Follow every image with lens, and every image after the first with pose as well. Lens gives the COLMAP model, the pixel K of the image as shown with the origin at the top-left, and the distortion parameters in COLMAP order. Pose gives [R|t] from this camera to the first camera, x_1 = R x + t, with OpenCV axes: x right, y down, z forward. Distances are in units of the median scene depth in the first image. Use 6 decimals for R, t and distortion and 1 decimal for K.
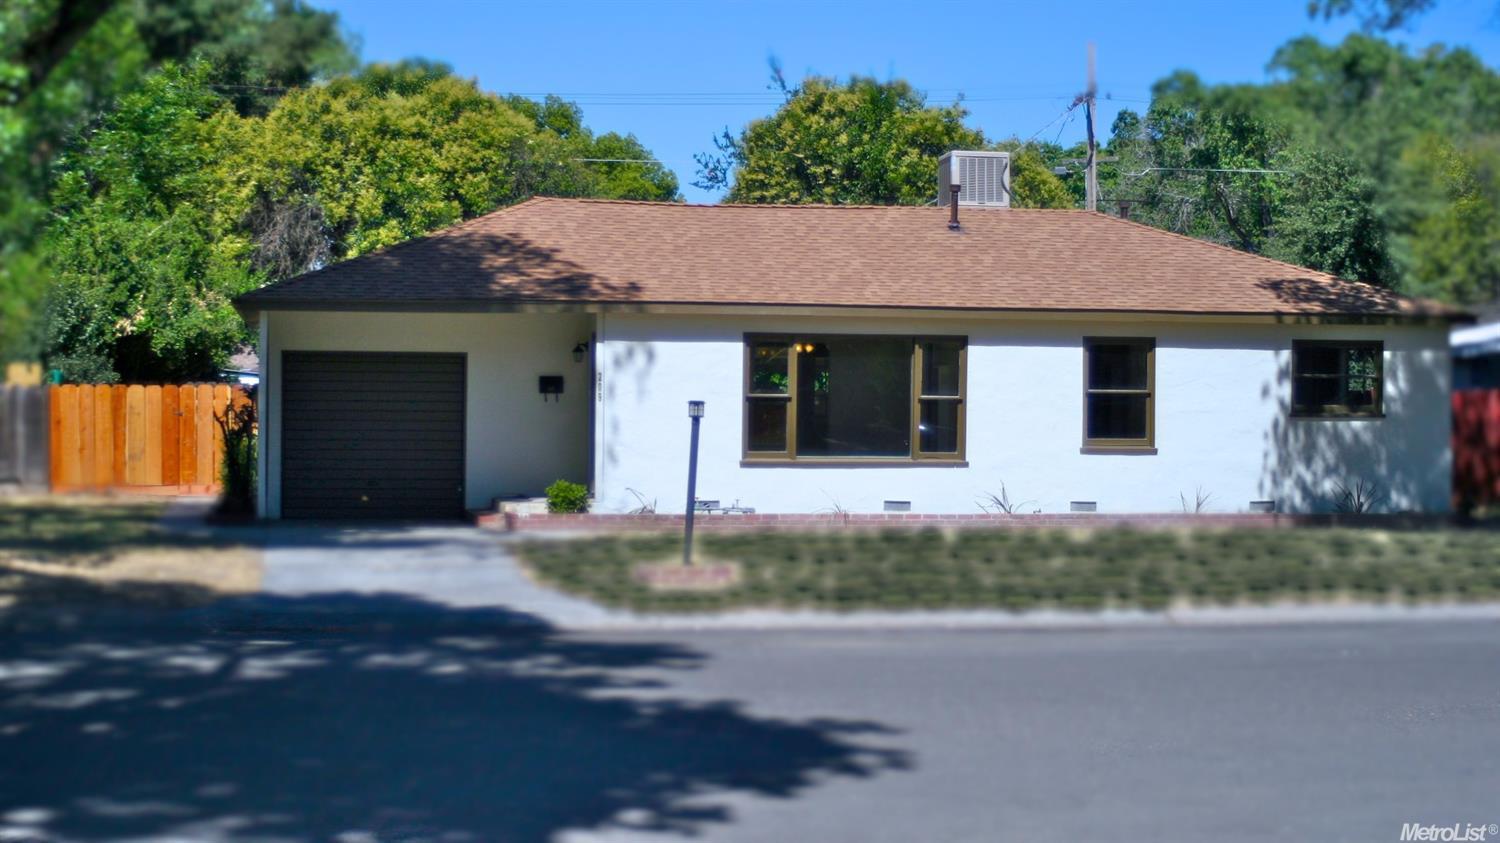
lens RADIAL K [[2555.8, 0, 750.0], [0, 2555.8, 421.5], [0, 0, 1]] dist [-0.139687, -0.062176]
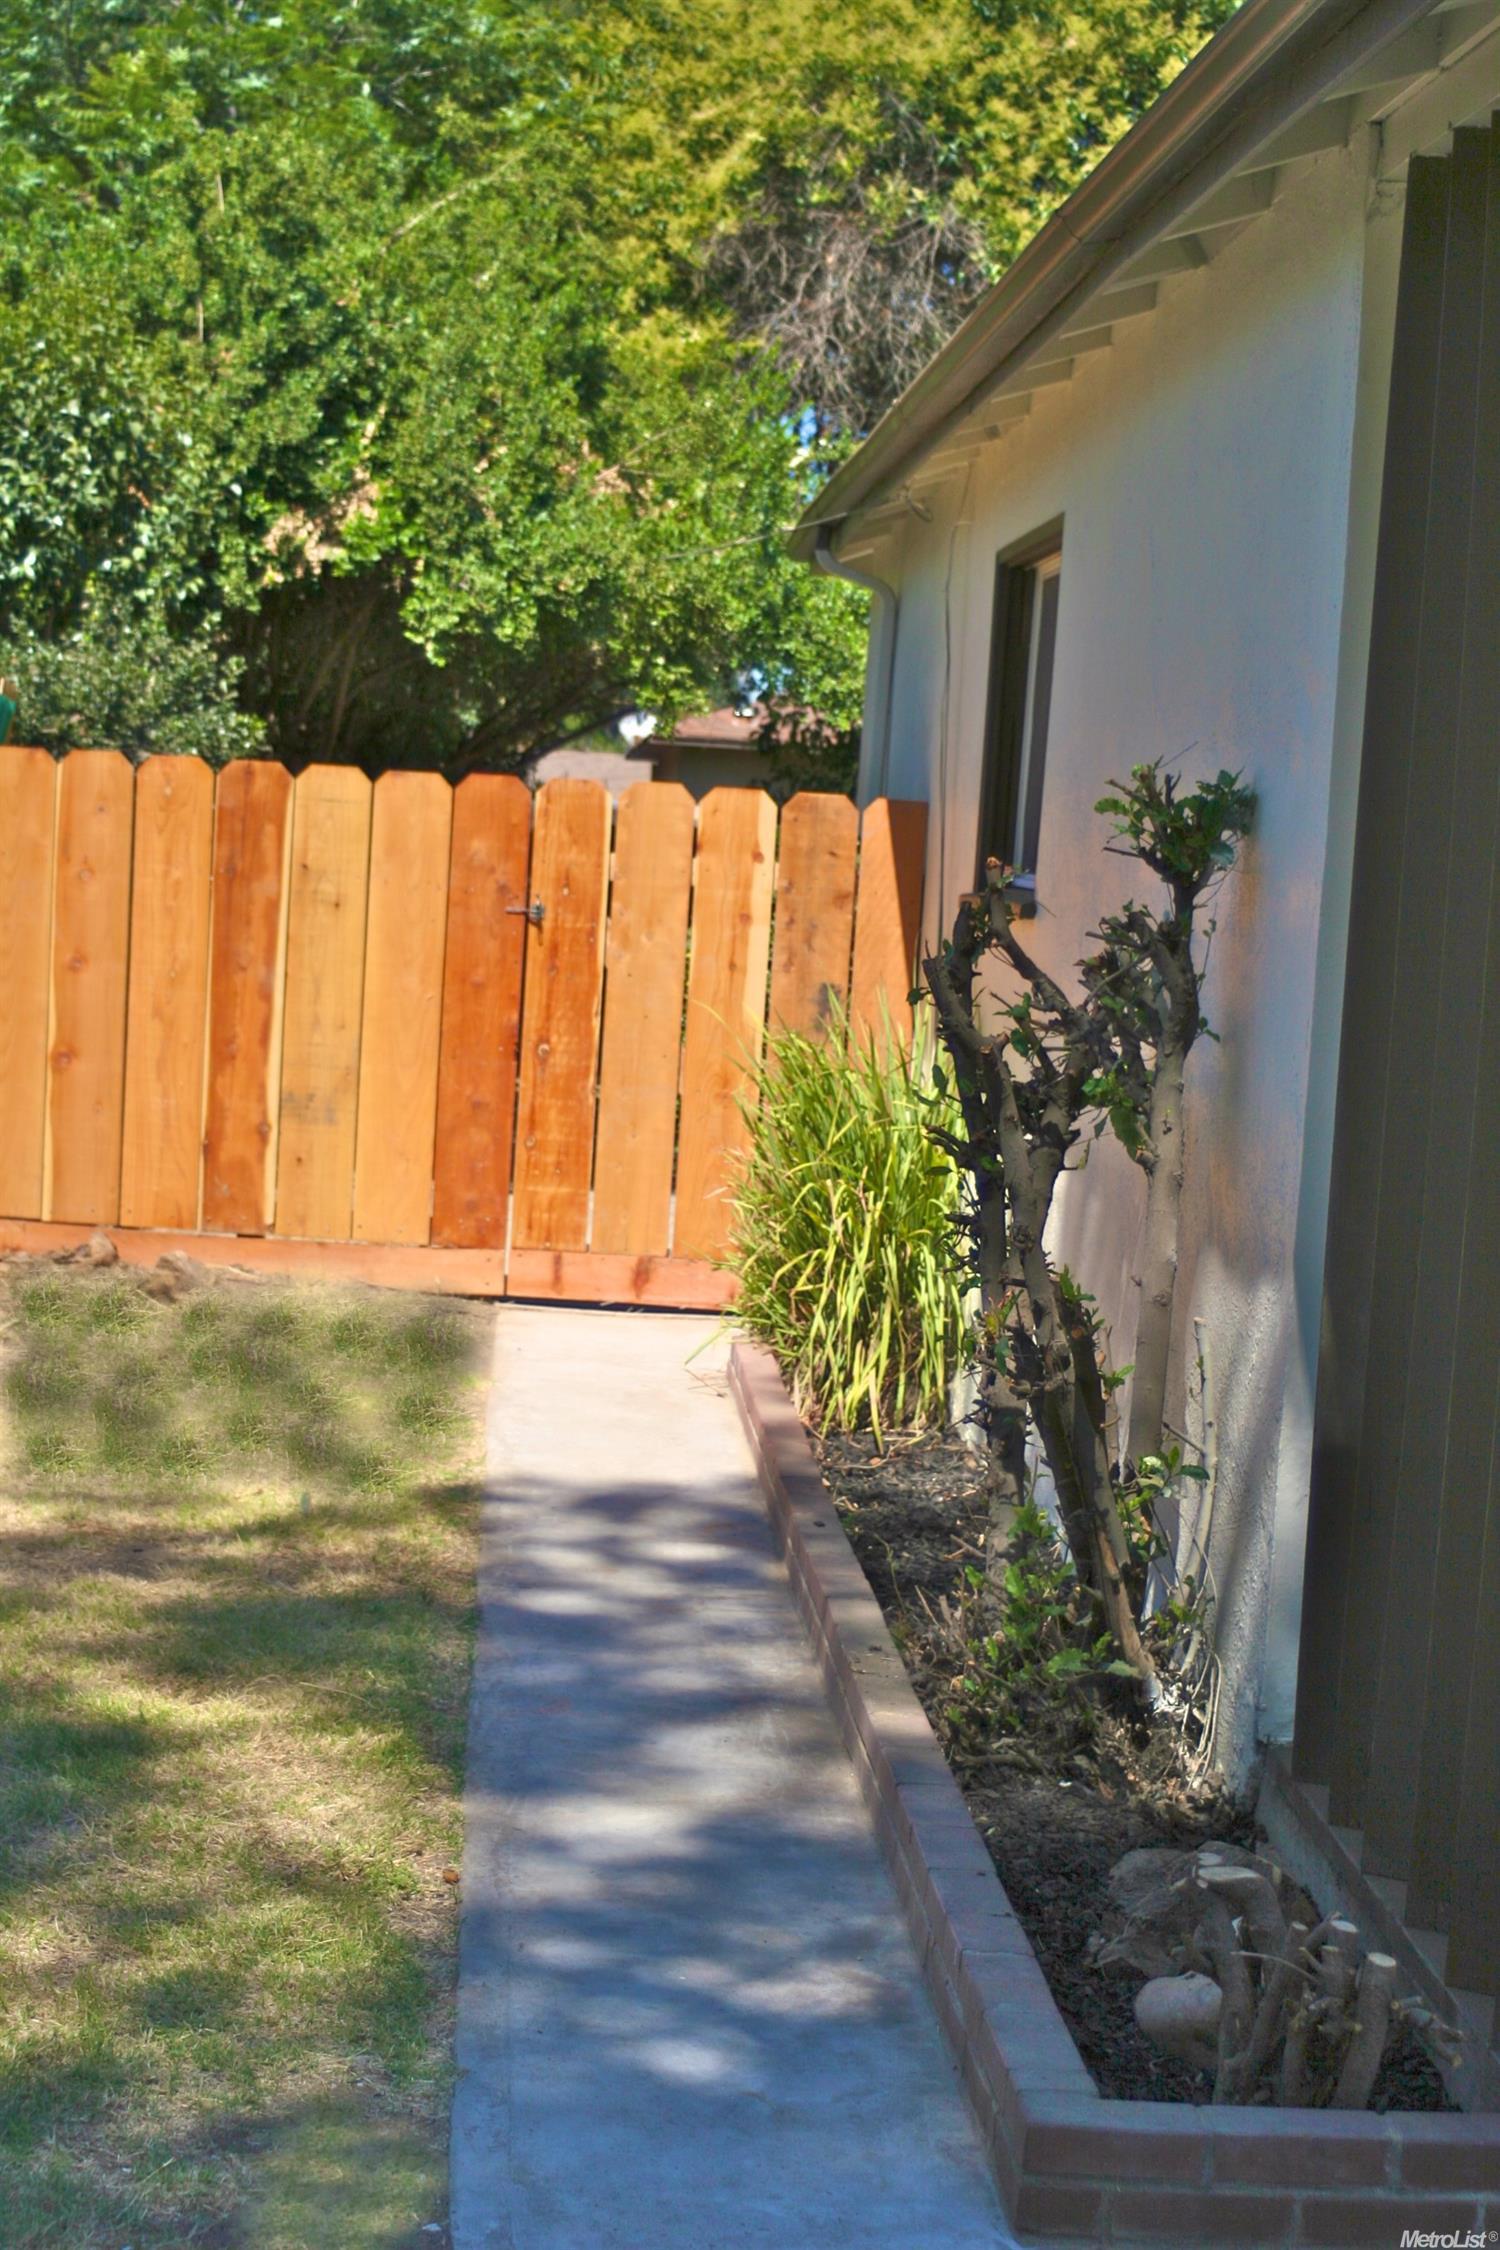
lens RADIAL K [[3756.7, 0, 750.0], [0, 3756.7, 1125.0], [0, 0, 1]] dist [-0.057563, -0.130596]
pose [[0.990656, 0.067280, -0.118636, -0.154236], [-0.060472, 0.996360, 0.060079, -0.005035], [0.122246, -0.052343, 0.991119, 0.632691]]
